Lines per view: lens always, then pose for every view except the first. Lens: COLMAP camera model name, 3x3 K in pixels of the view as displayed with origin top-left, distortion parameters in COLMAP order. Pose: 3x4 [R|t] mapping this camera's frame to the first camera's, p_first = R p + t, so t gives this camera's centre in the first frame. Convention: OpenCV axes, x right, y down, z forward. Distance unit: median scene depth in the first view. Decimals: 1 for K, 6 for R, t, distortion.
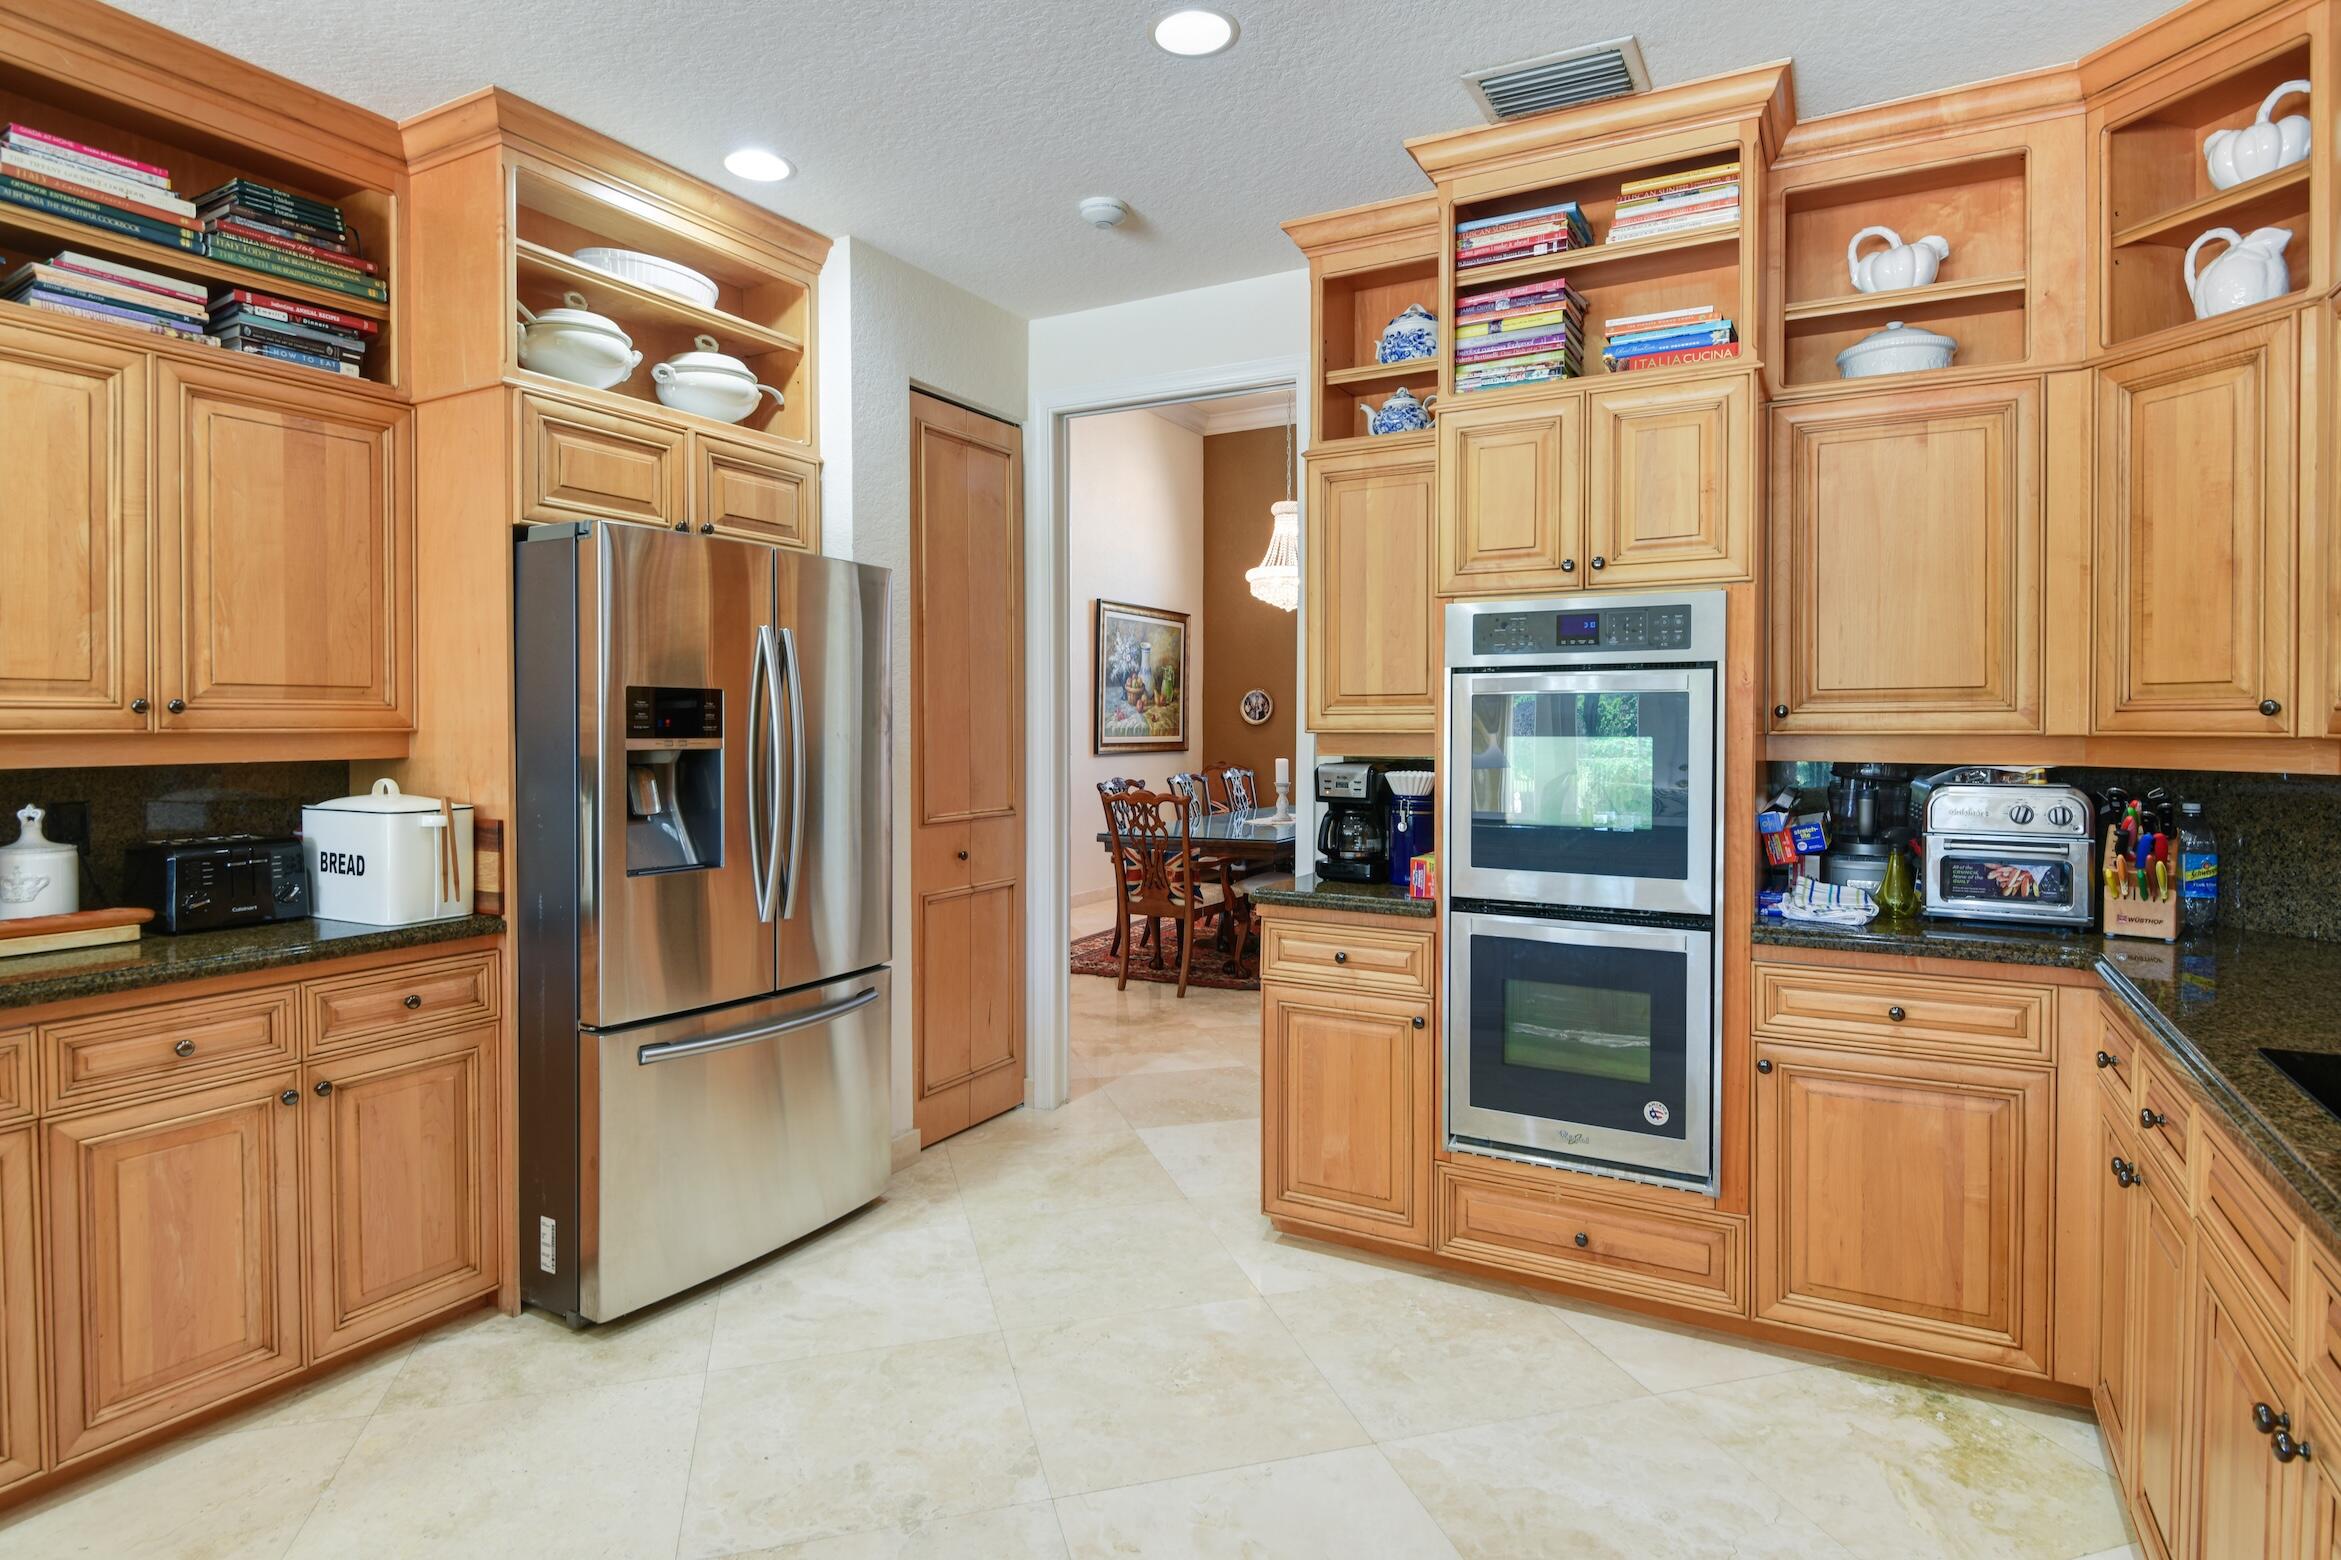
lens RADIAL K [[1245.3, 0, 1162.9], [0, 1245.3, 746.4], [0, 0, 1]] dist [0.002688, -0.021254]
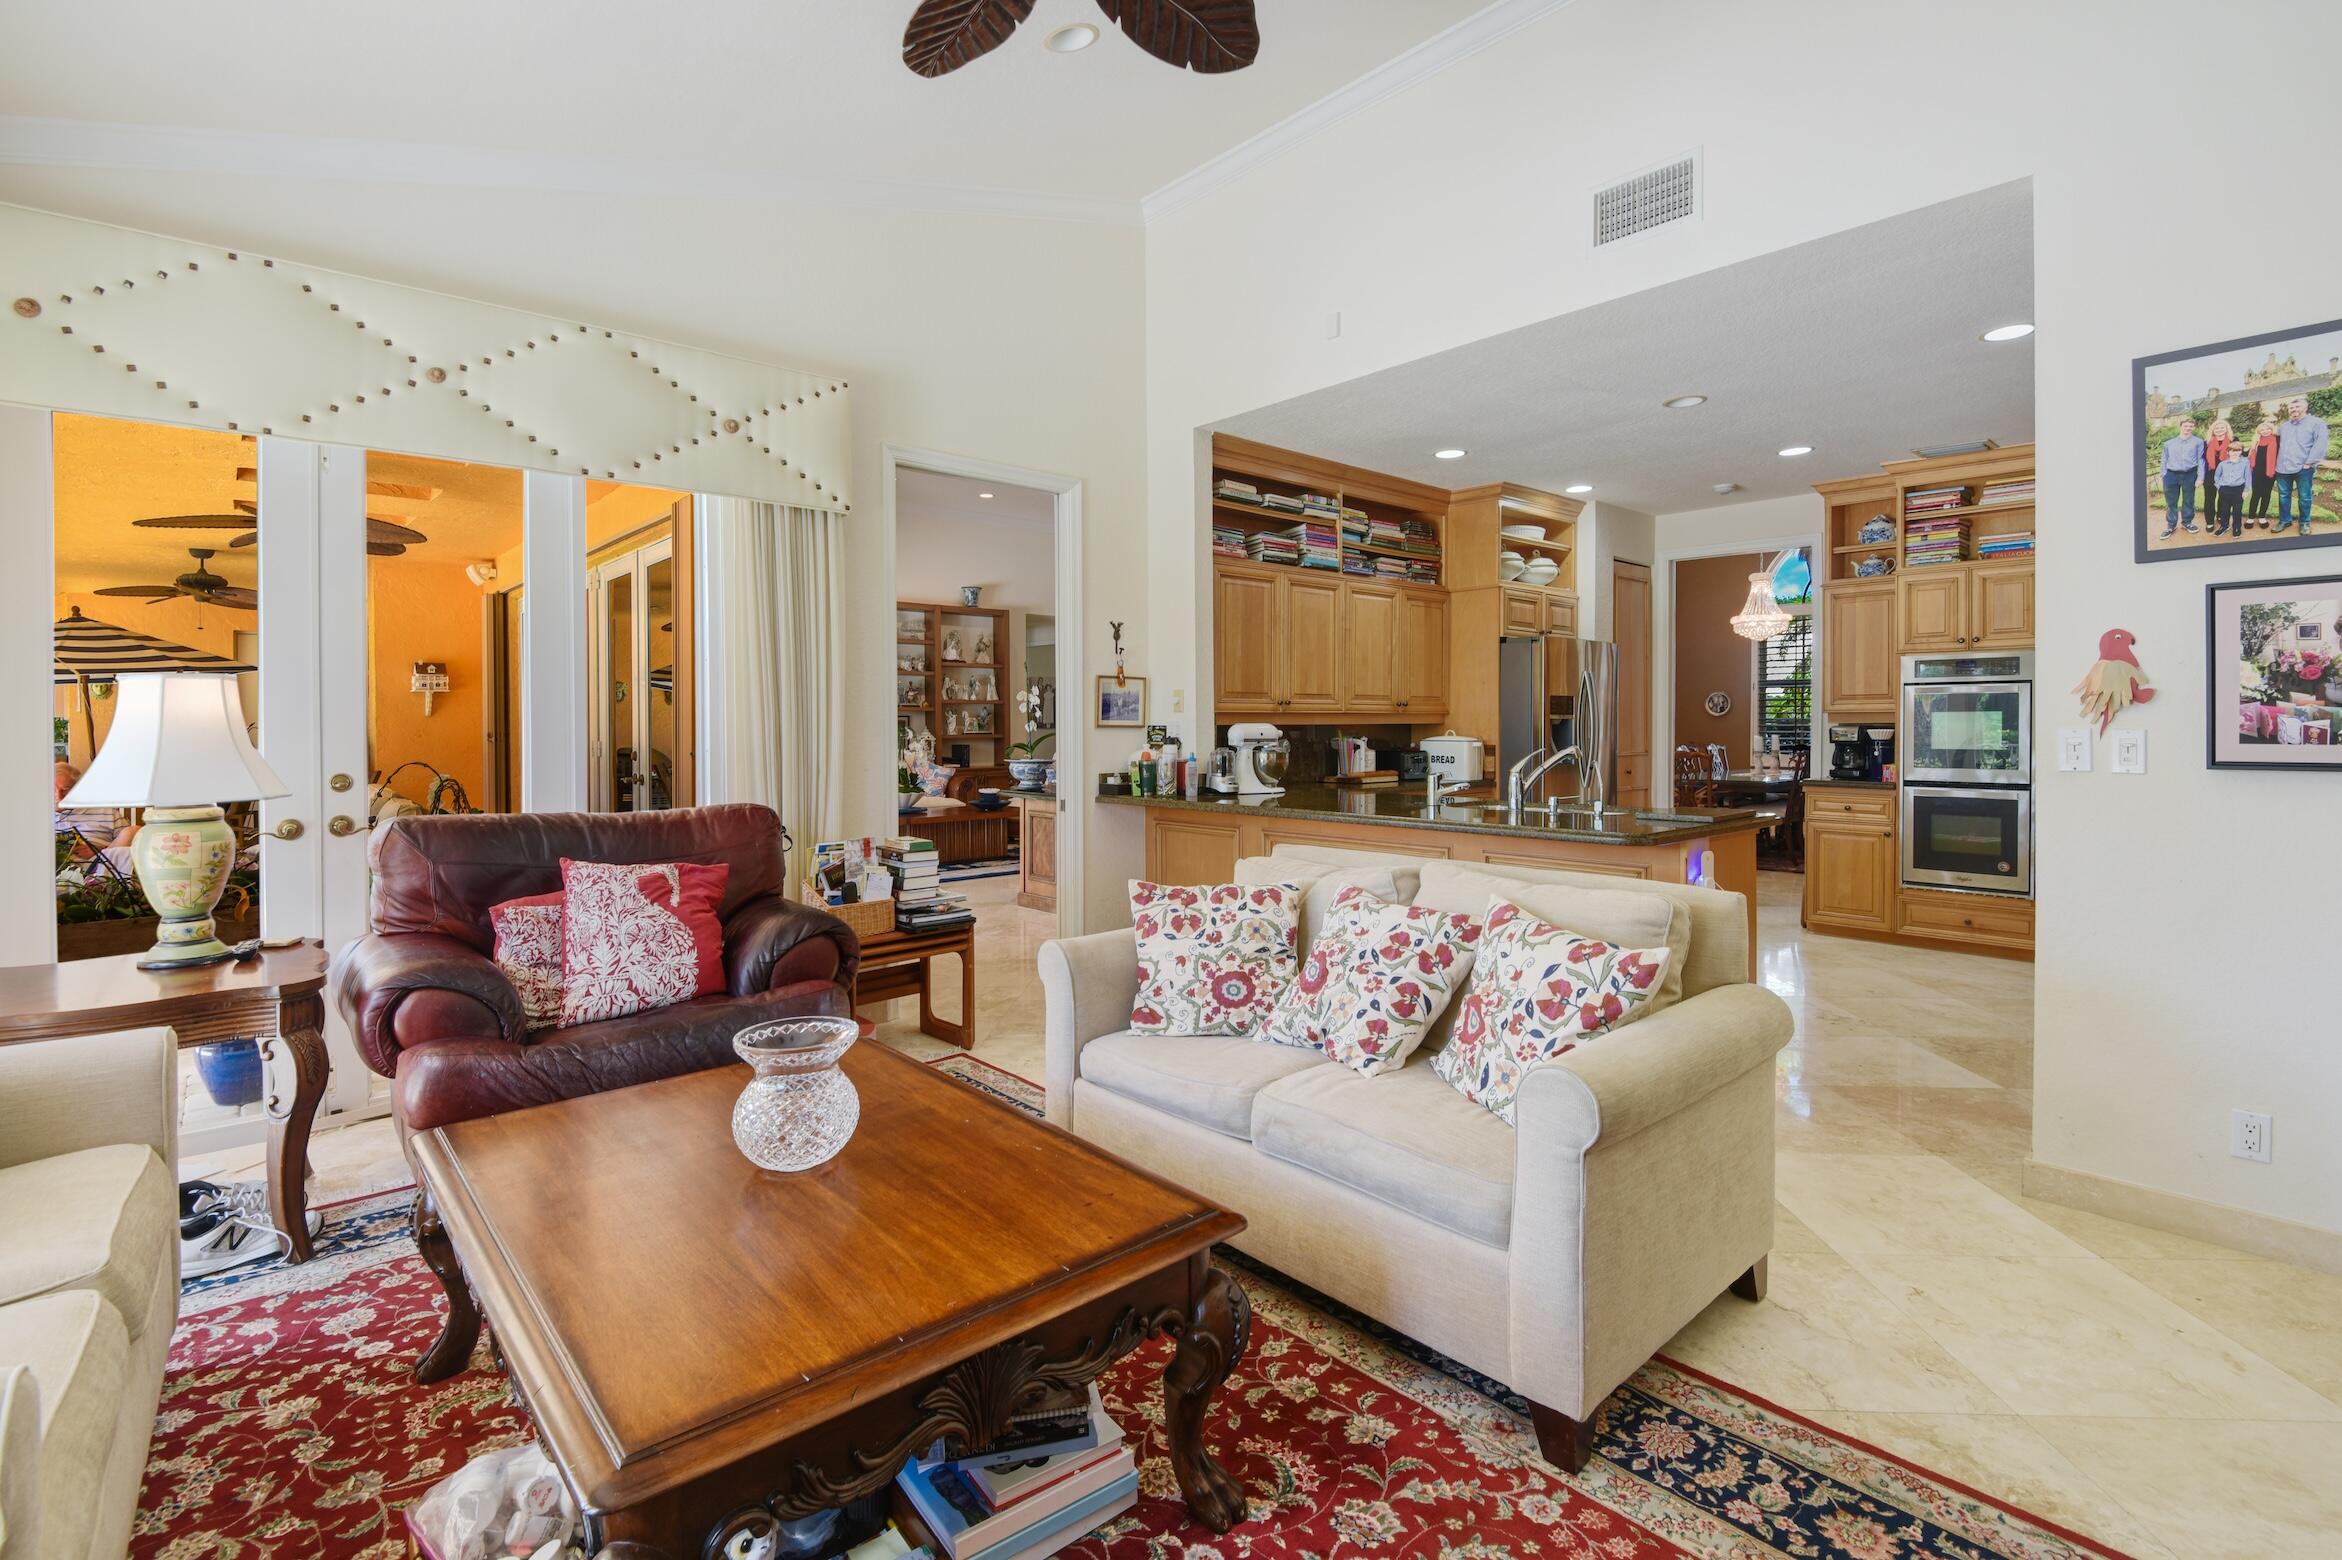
lens RADIAL K [[1064.2, 0, 1136.4], [0, 1064.2, 735.9], [0, 0, 1]] dist [-0.000361, -0.021479]
pose [[0.934060, 0.000778, -0.357115, -0.408319], [-0.003045, 0.999979, -0.005787, 0.051943], [0.357103, 0.006493, 0.934043, -1.381764]]
